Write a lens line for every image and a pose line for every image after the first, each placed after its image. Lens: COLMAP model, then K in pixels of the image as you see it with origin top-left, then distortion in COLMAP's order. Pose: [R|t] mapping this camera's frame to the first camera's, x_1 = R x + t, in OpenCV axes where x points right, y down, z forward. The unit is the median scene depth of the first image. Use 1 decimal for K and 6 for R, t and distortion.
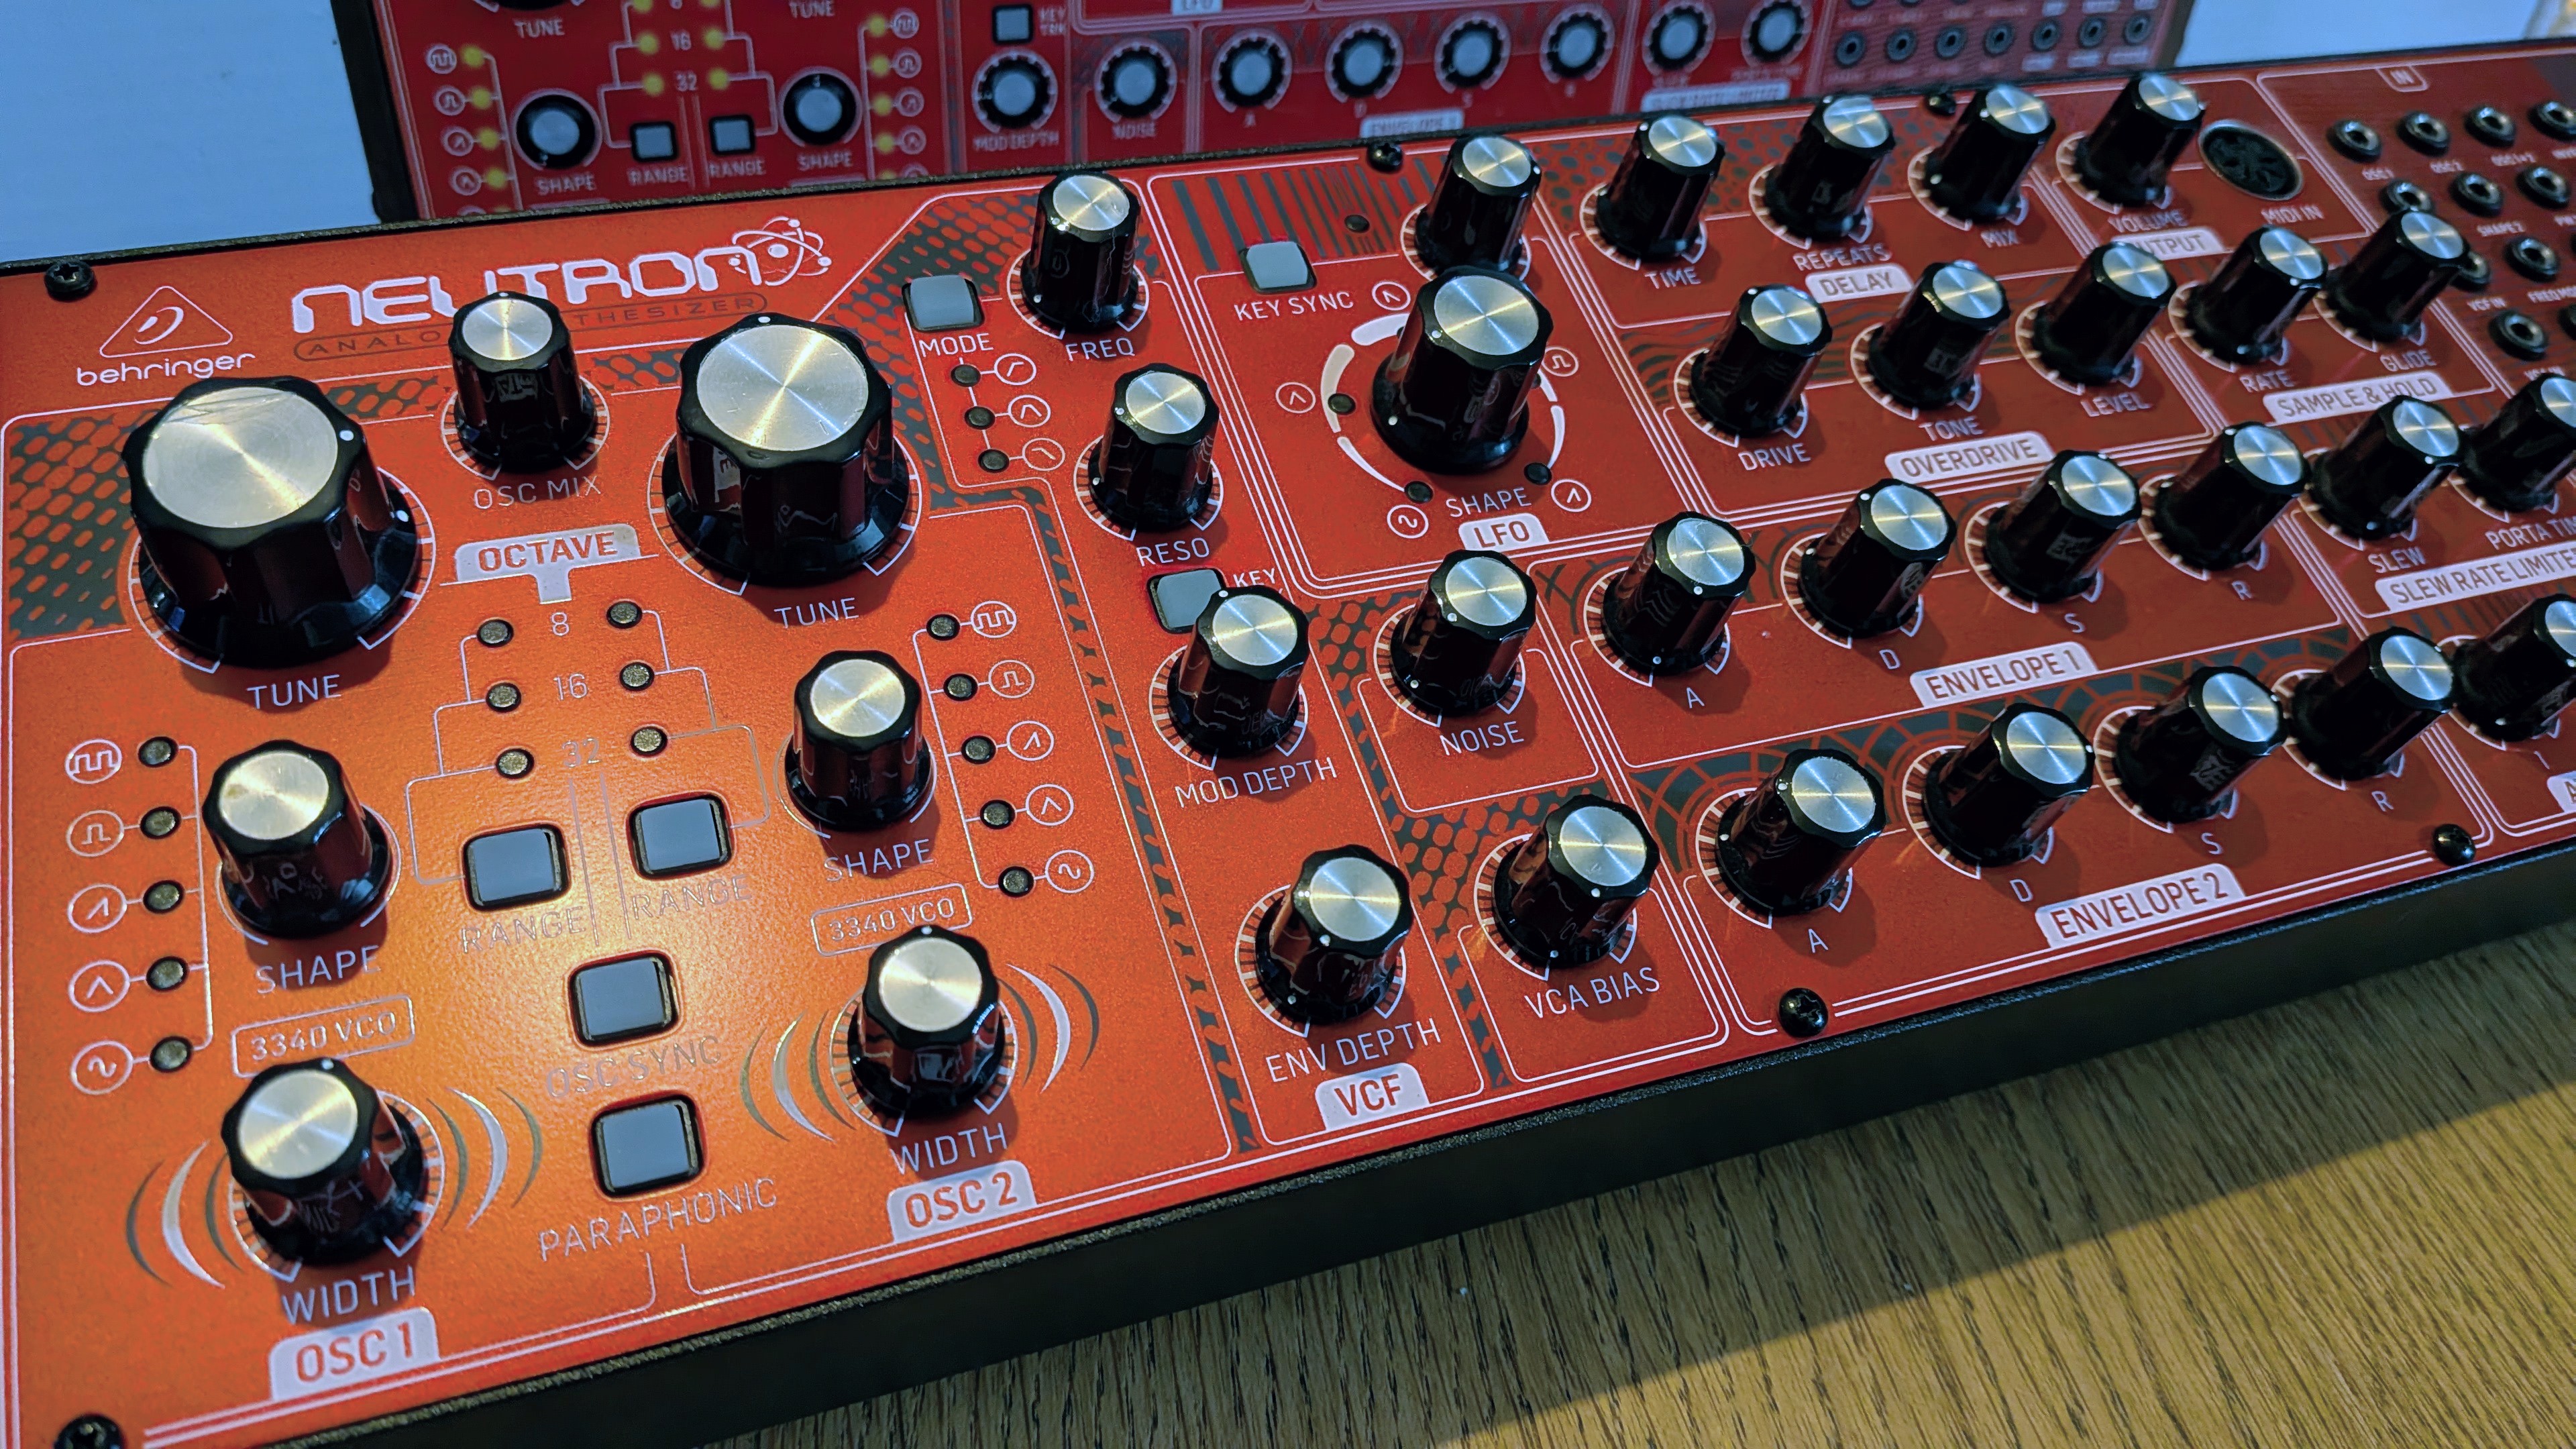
lens RADIAL K [[1799.8, 0, 1261.2], [0, 1799.8, 763.7], [0, 0, 1]] dist [0.081070, -0.170130]
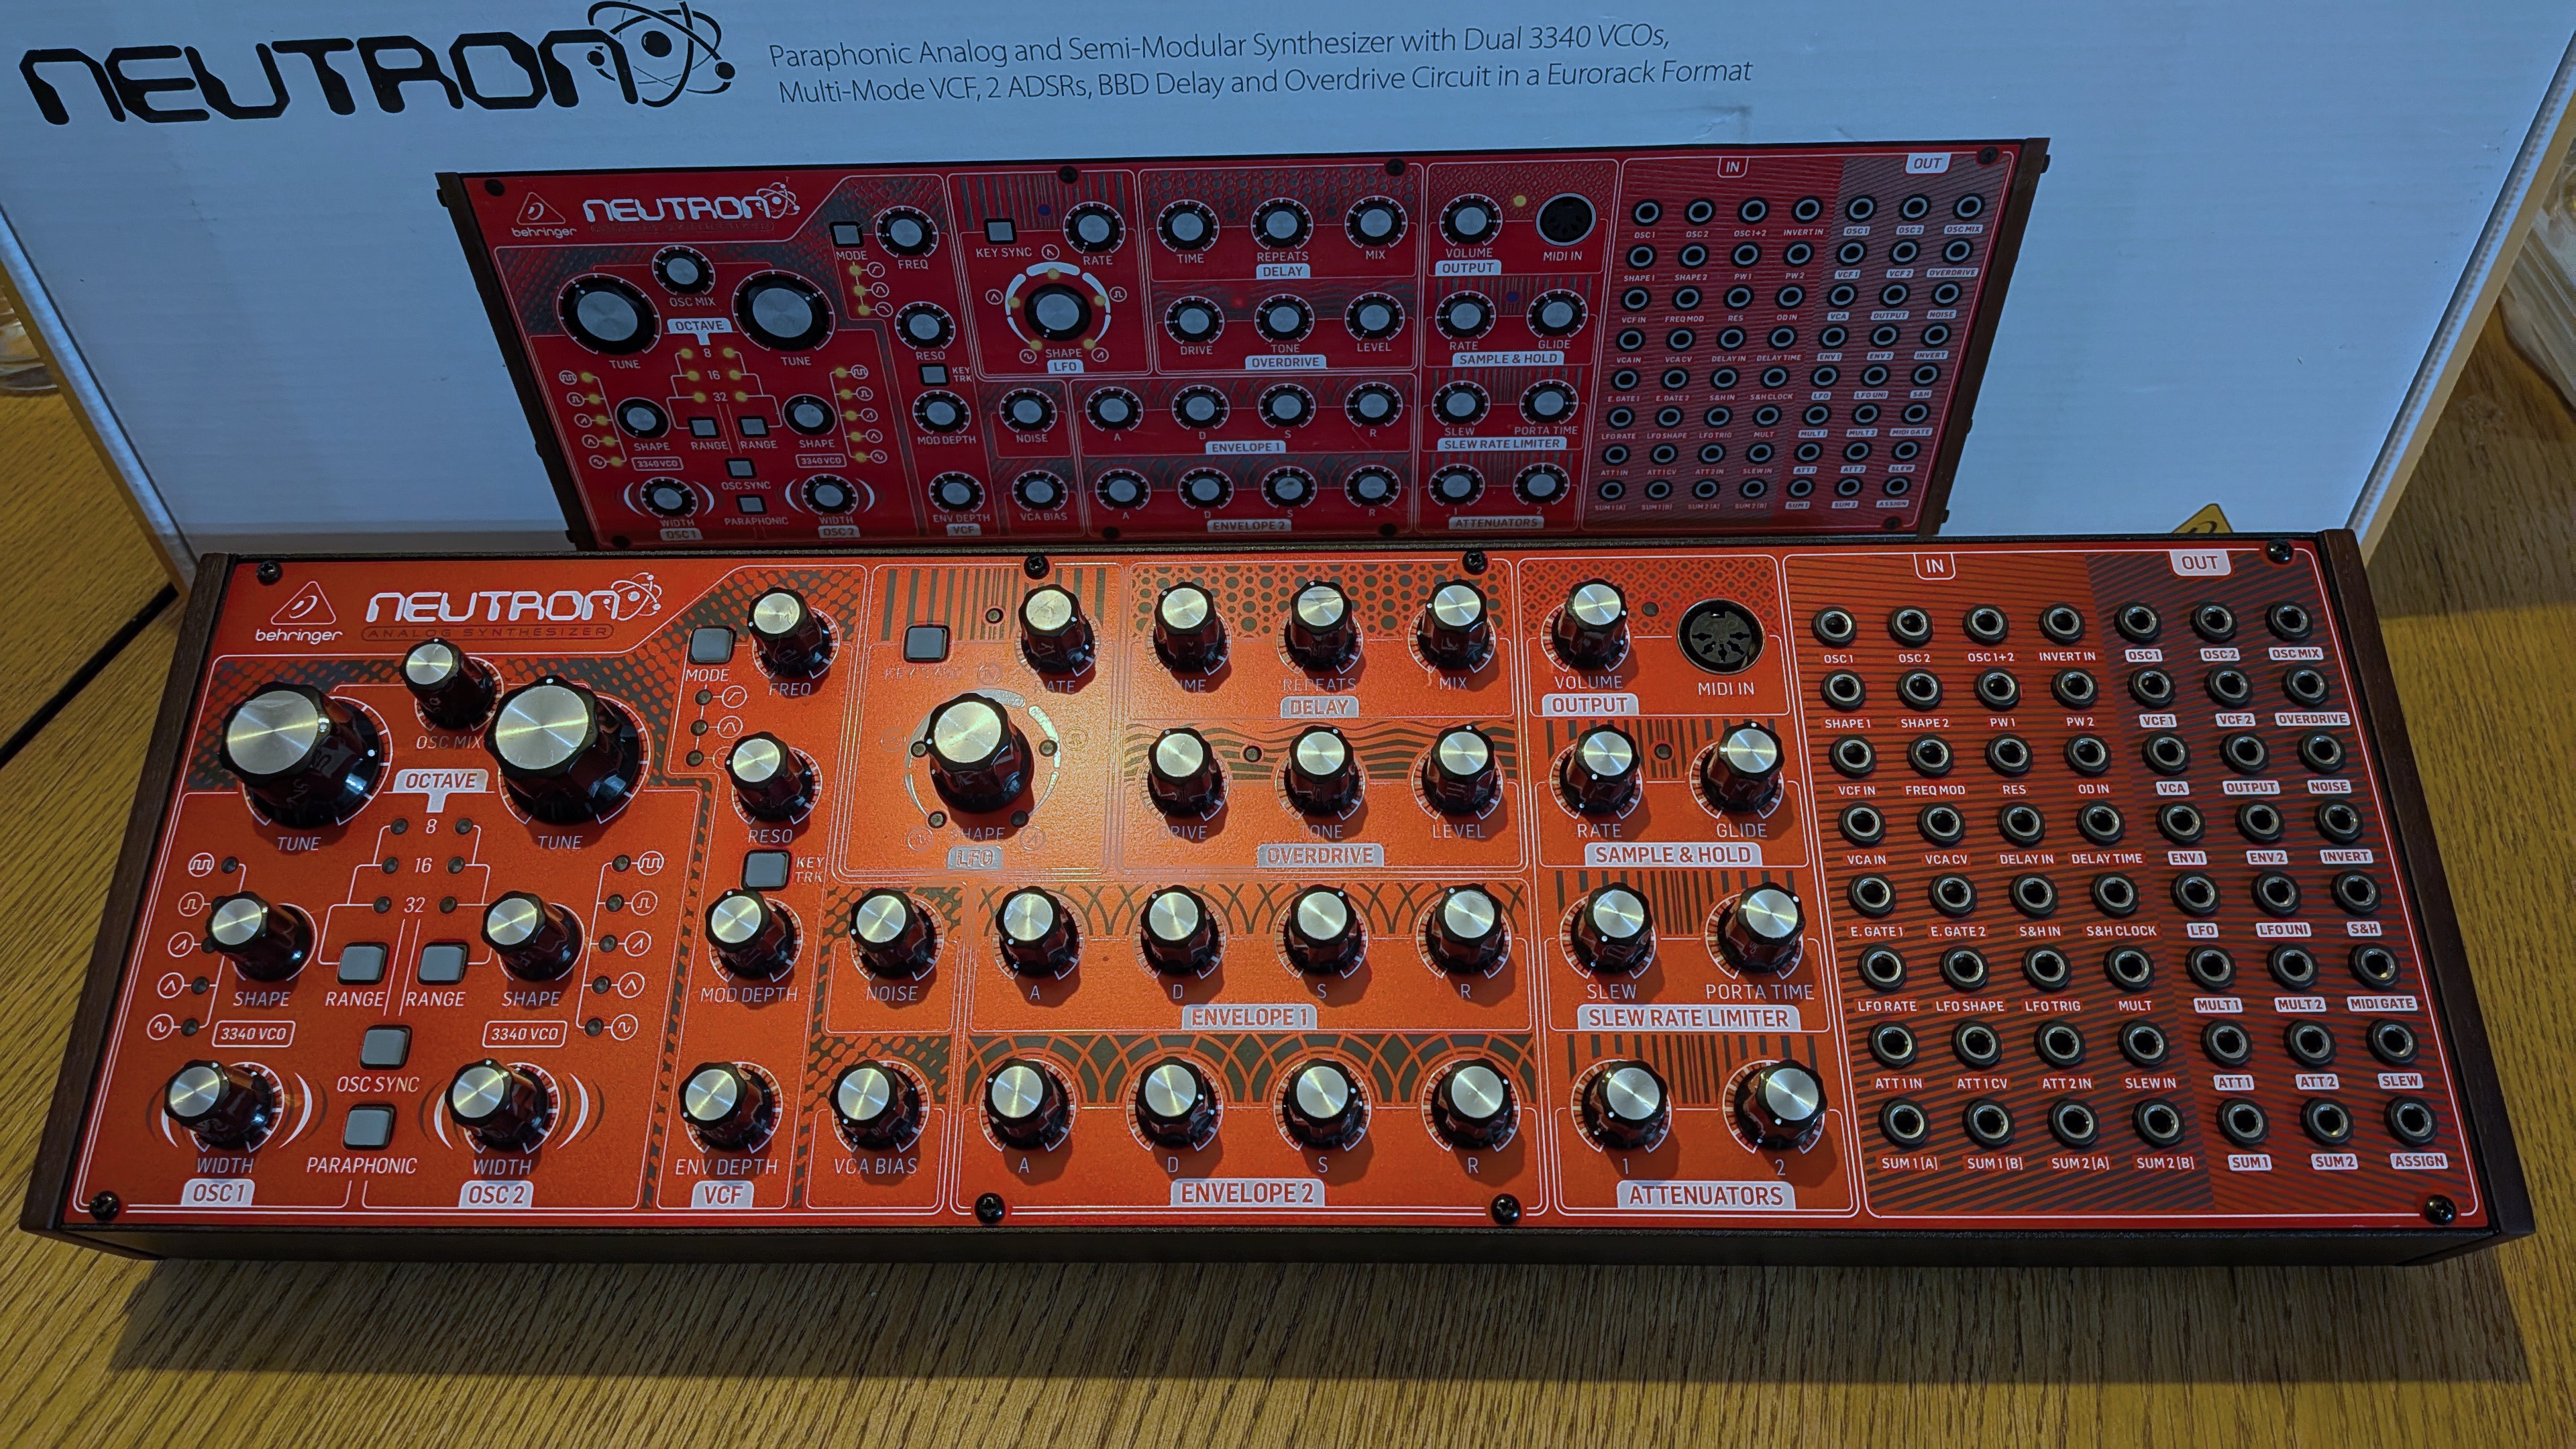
lens RADIAL K [[1744.2, 0, 1305.2], [0, 1744.2, 732.0], [0, 0, 1]] dist [0.088813, -0.147283]
pose [[0.934923, 0.203772, -0.290510, 0.817754], [-0.171636, 0.976224, 0.132389, -0.481590], [0.310580, -0.073912, 0.947669, -0.369980]]
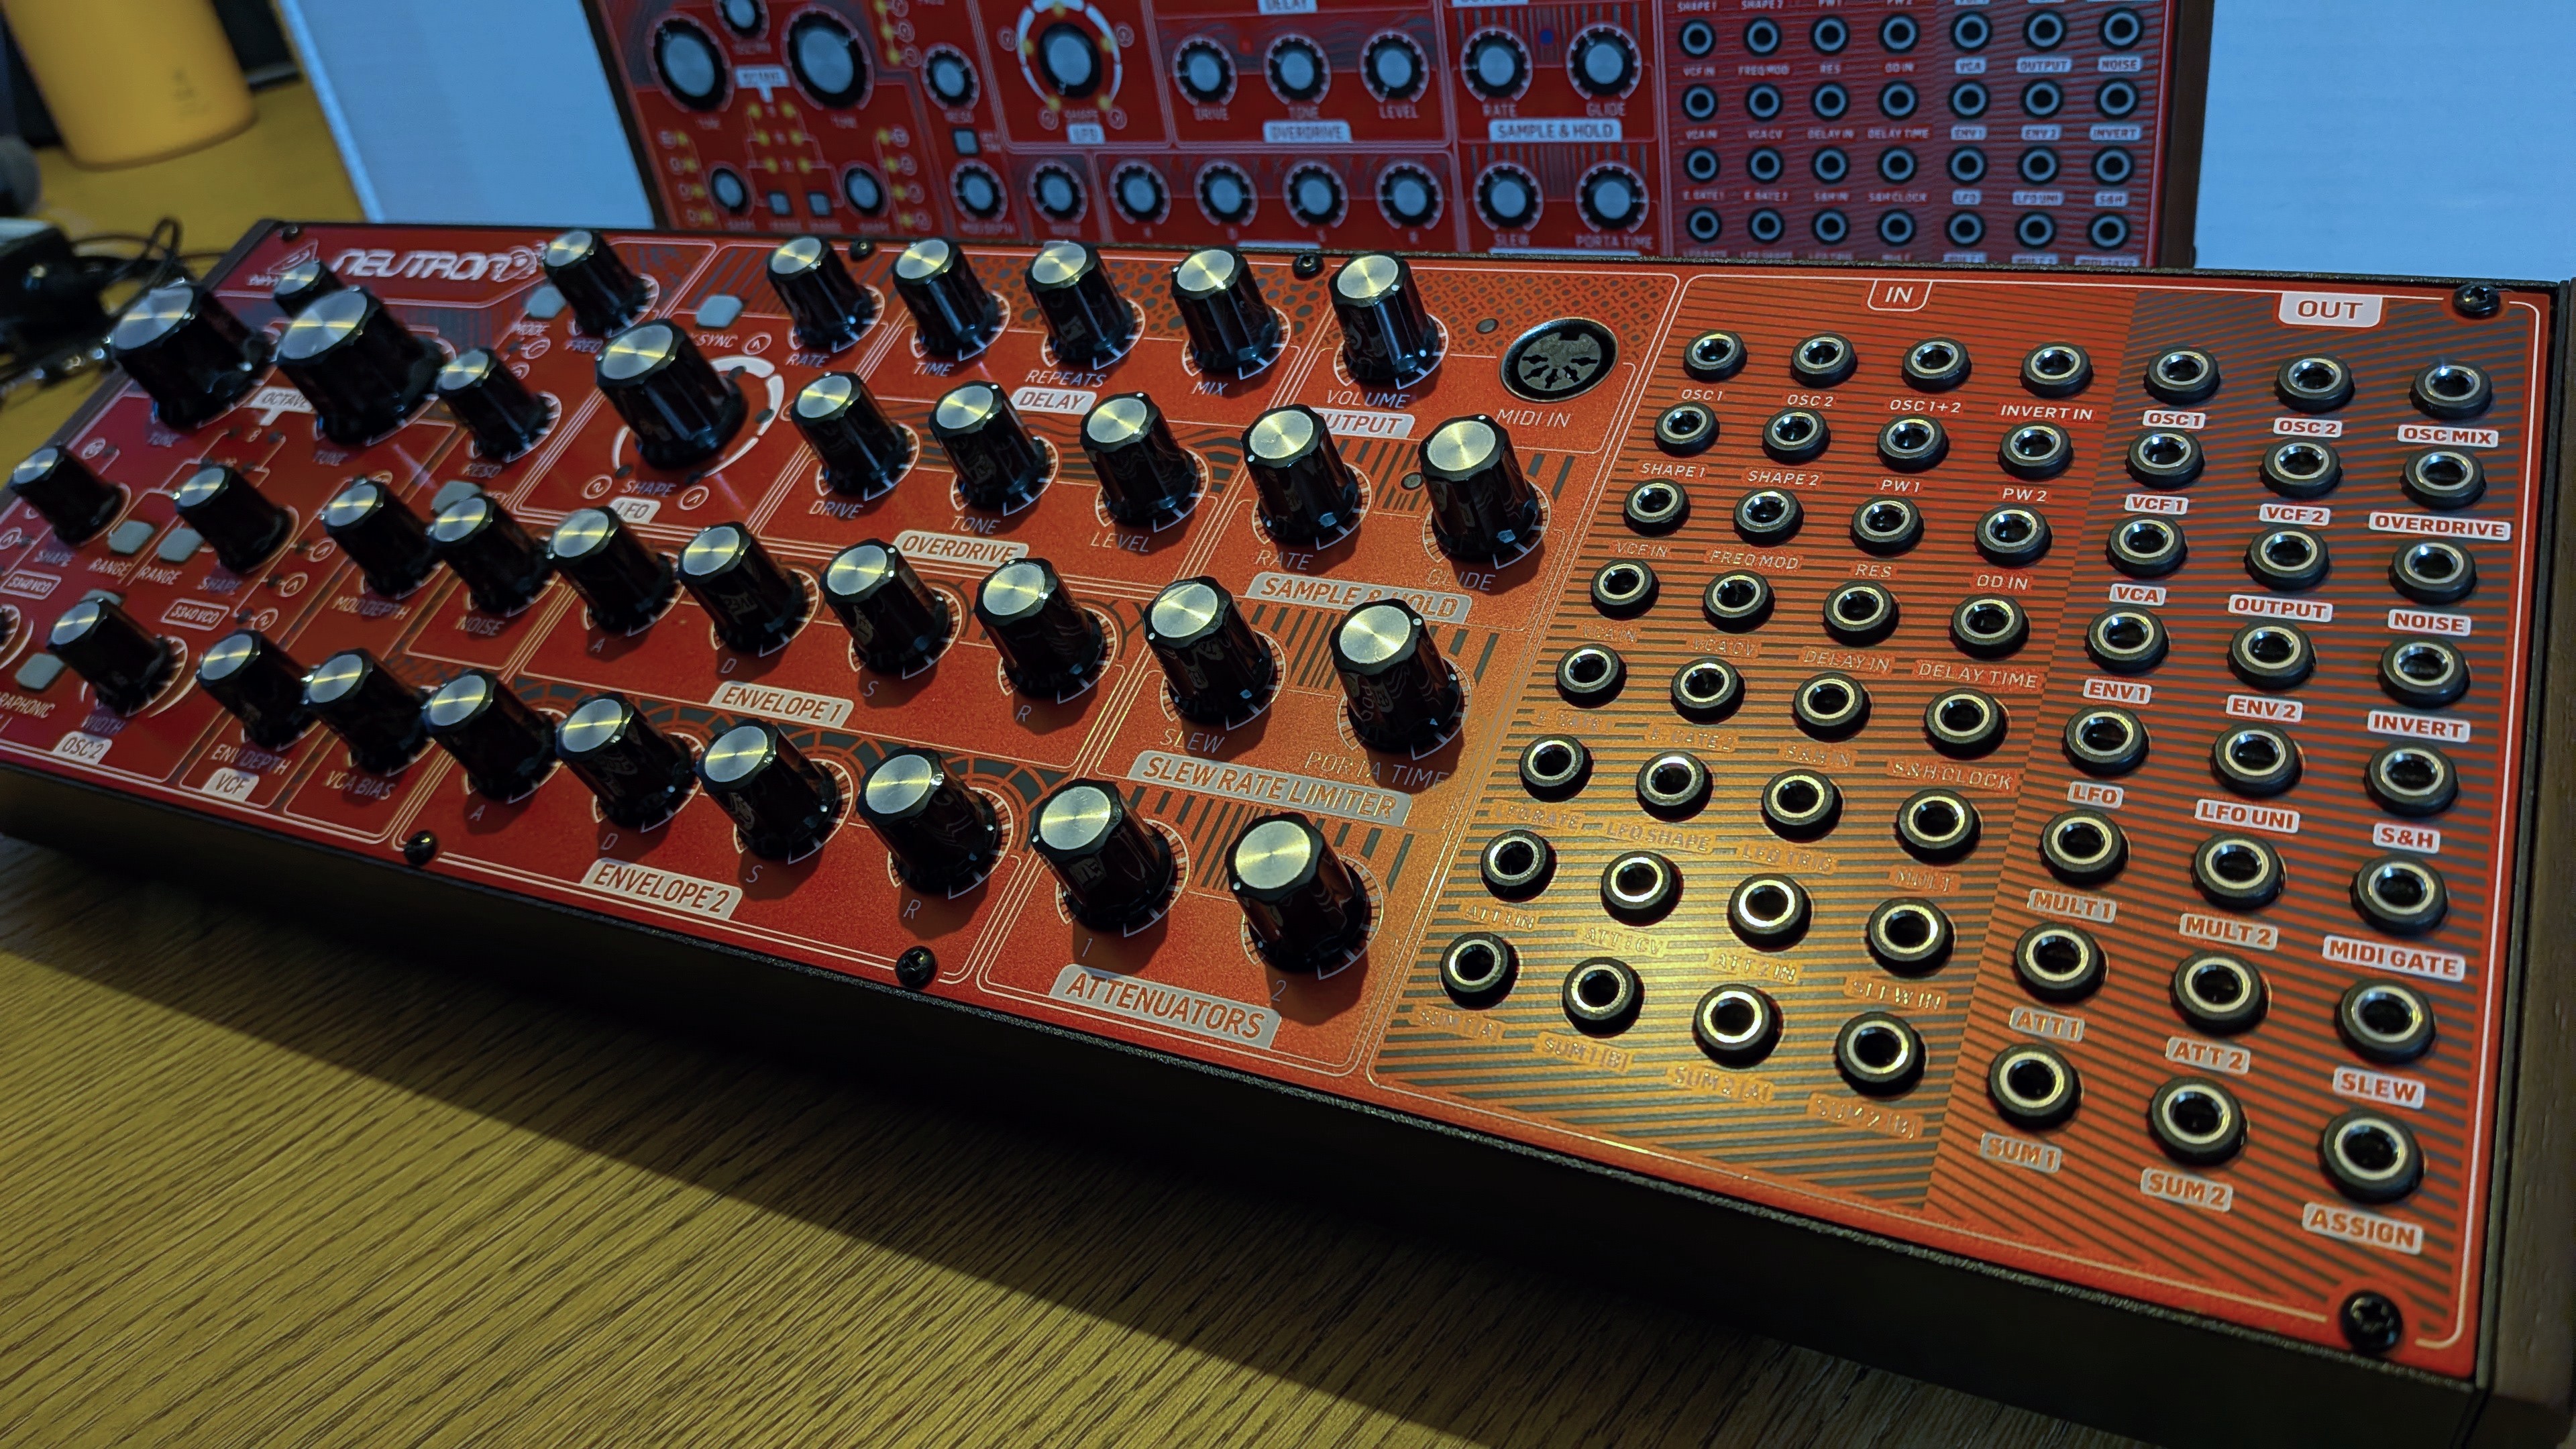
lens RADIAL K [[1827.0, 0, 1404.0], [0, 1827.0, 768.5], [0, 0, 1]] dist [0.074366, -0.145245]
pose [[0.693840, 0.283086, -0.662154, 1.478828], [-0.321858, 0.944449, 0.066514, -0.217819], [0.644200, 0.166969, 0.746410, 0.357044]]
